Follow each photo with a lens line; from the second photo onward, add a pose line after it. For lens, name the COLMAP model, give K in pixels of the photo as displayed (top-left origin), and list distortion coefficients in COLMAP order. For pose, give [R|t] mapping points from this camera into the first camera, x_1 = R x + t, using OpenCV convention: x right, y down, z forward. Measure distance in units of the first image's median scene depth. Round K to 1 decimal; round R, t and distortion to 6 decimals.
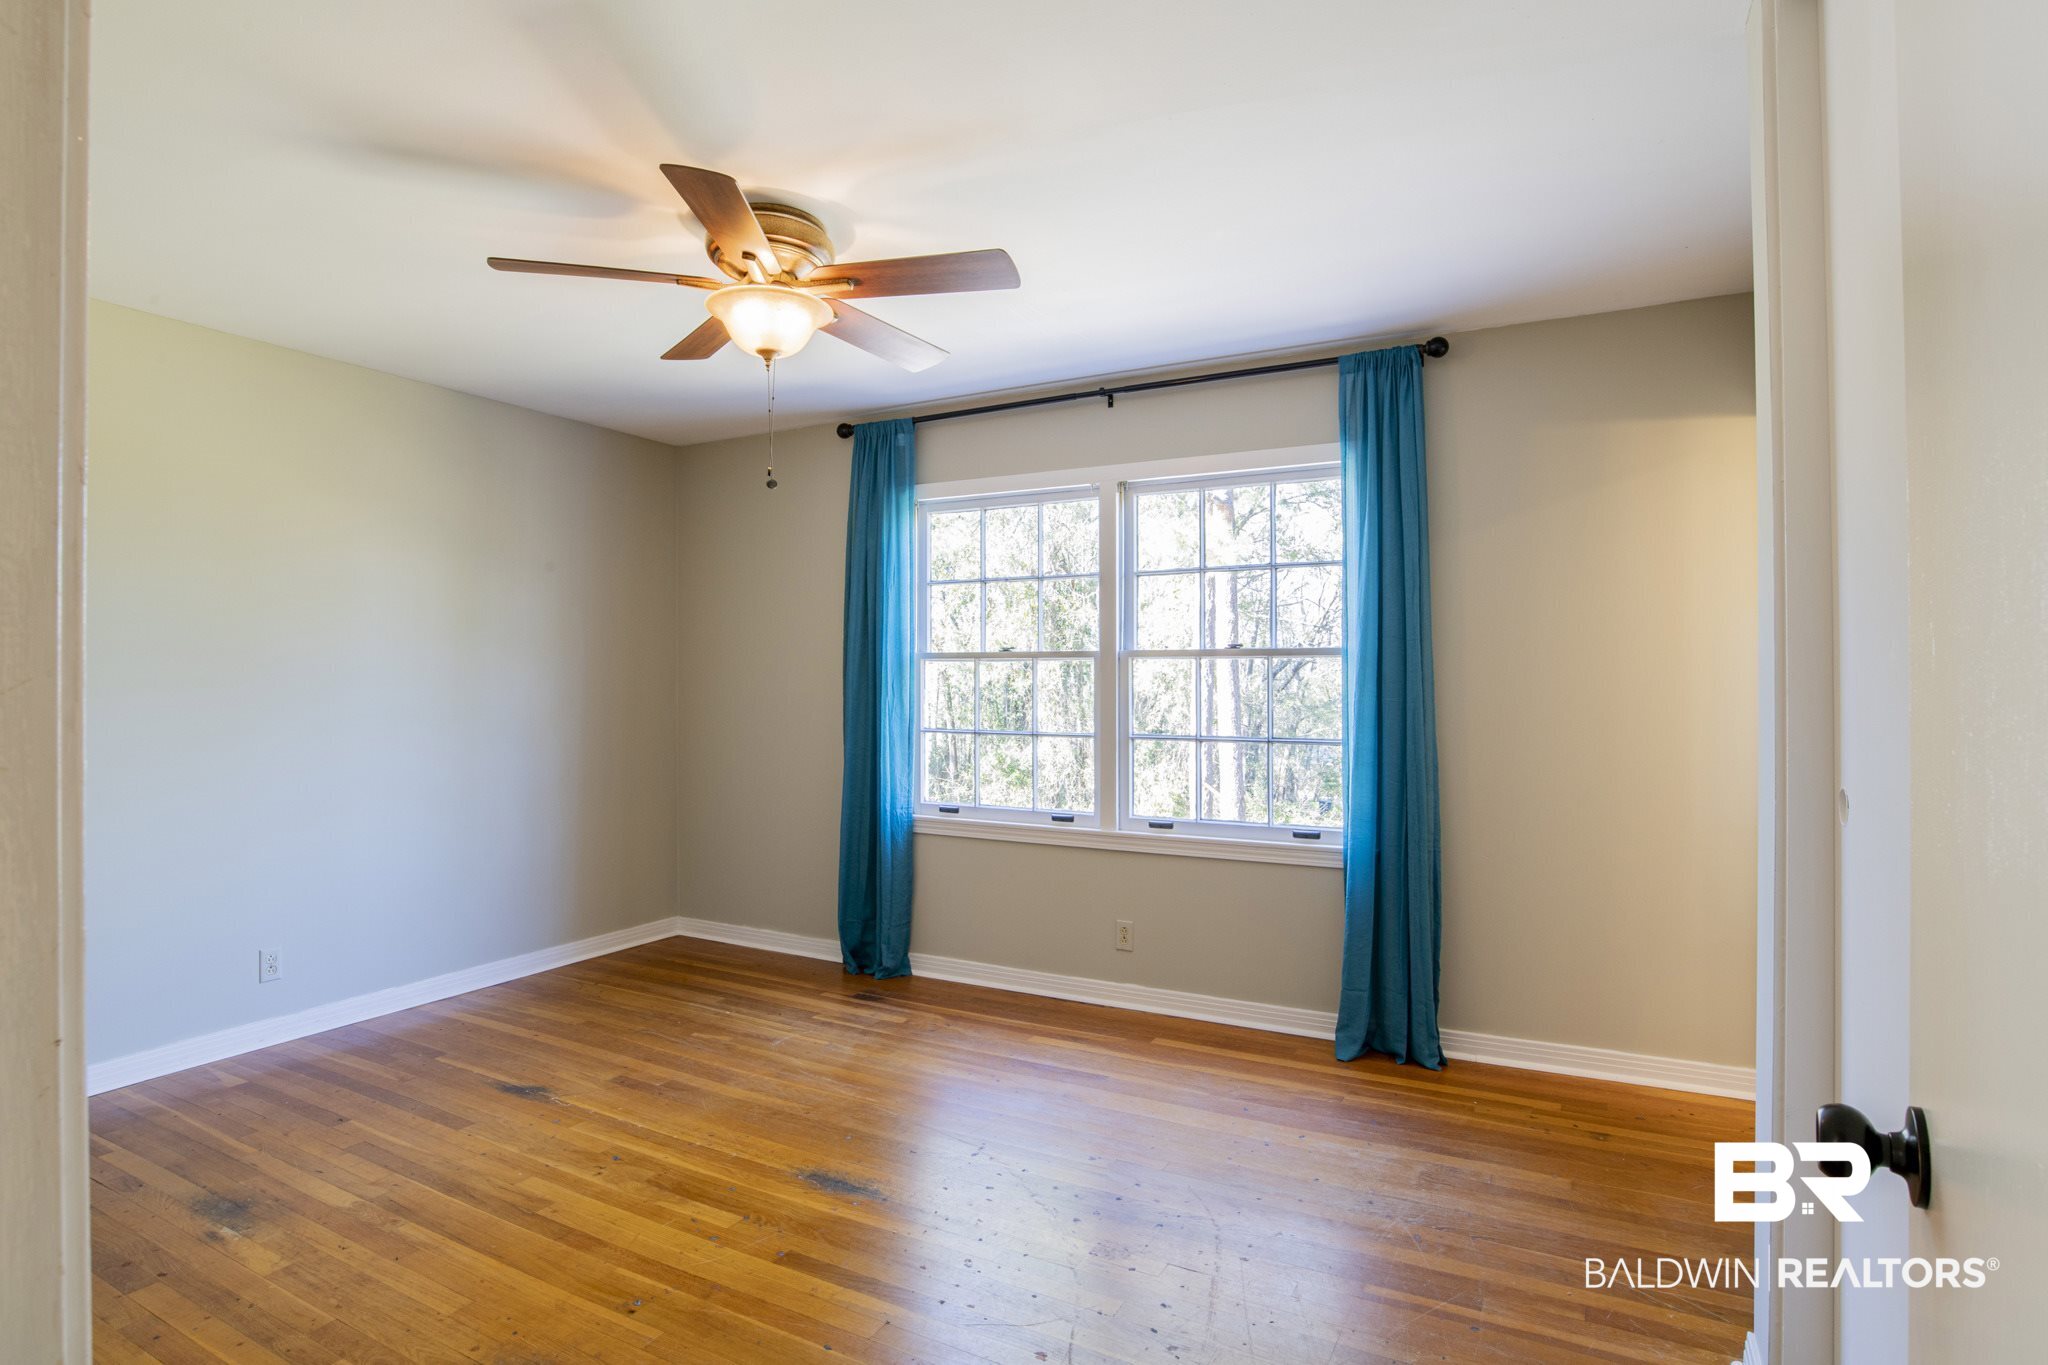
lens RADIAL K [[1044.5, 0, 1033.5], [0, 1044.5, 673.2], [0, 0, 1]] dist [-0.061213, 0.019933]
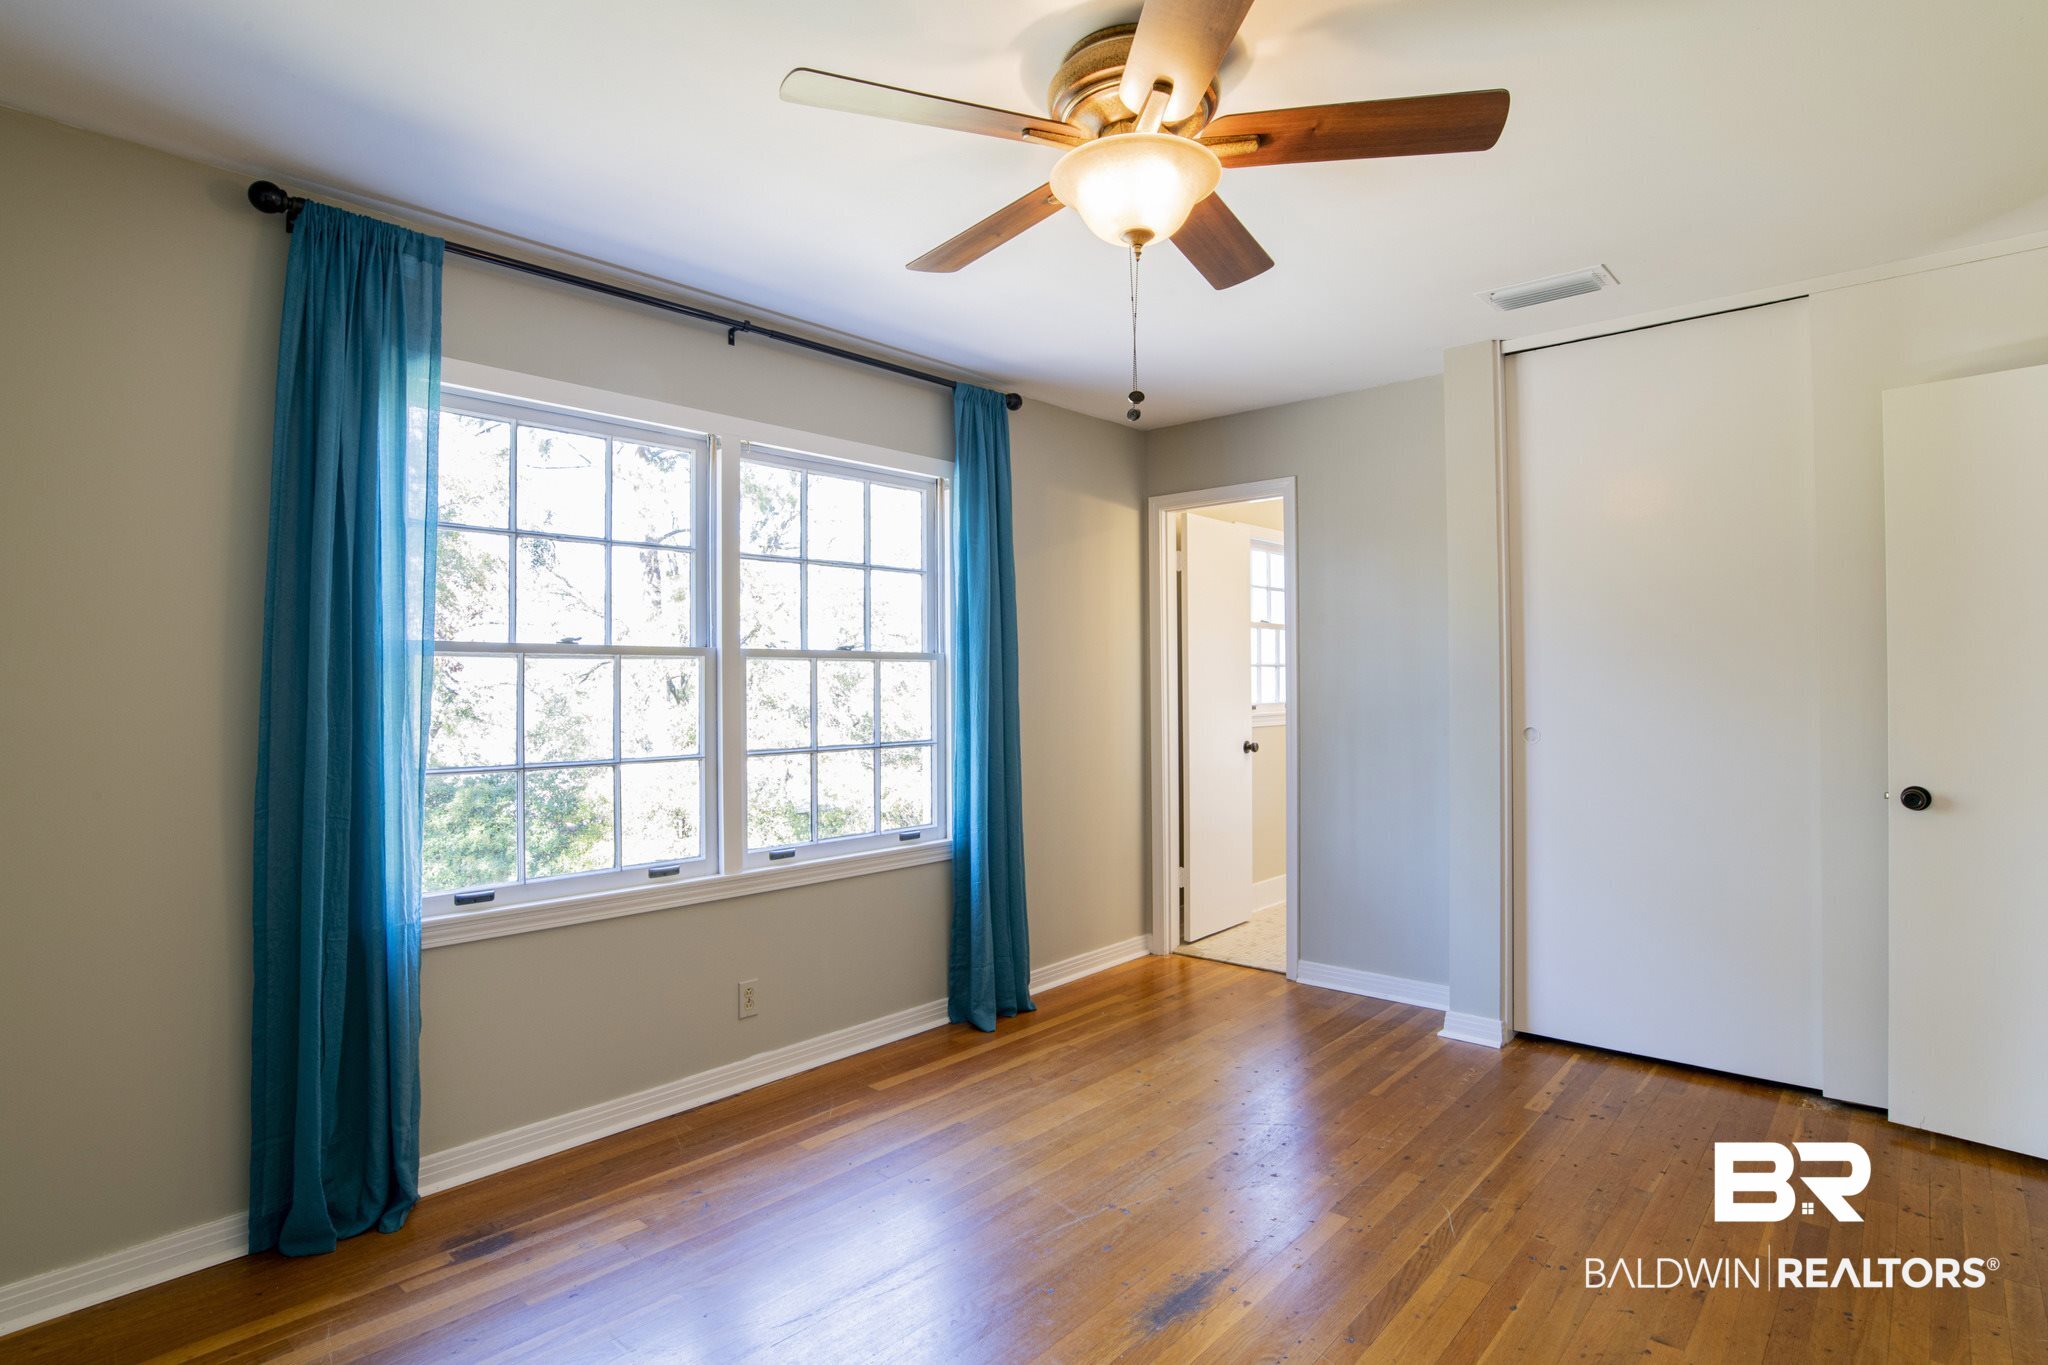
lens RADIAL K [[1044.5, 0, 1033.5], [0, 1044.5, 673.2], [0, 0, 1]] dist [-0.061213, 0.019933]
pose [[0.237404, 0.006640, 0.971388, -0.675991], [0.001449, 0.999973, -0.007190, 0.003821], [-0.971410, 0.003115, 0.237388, 0.616842]]
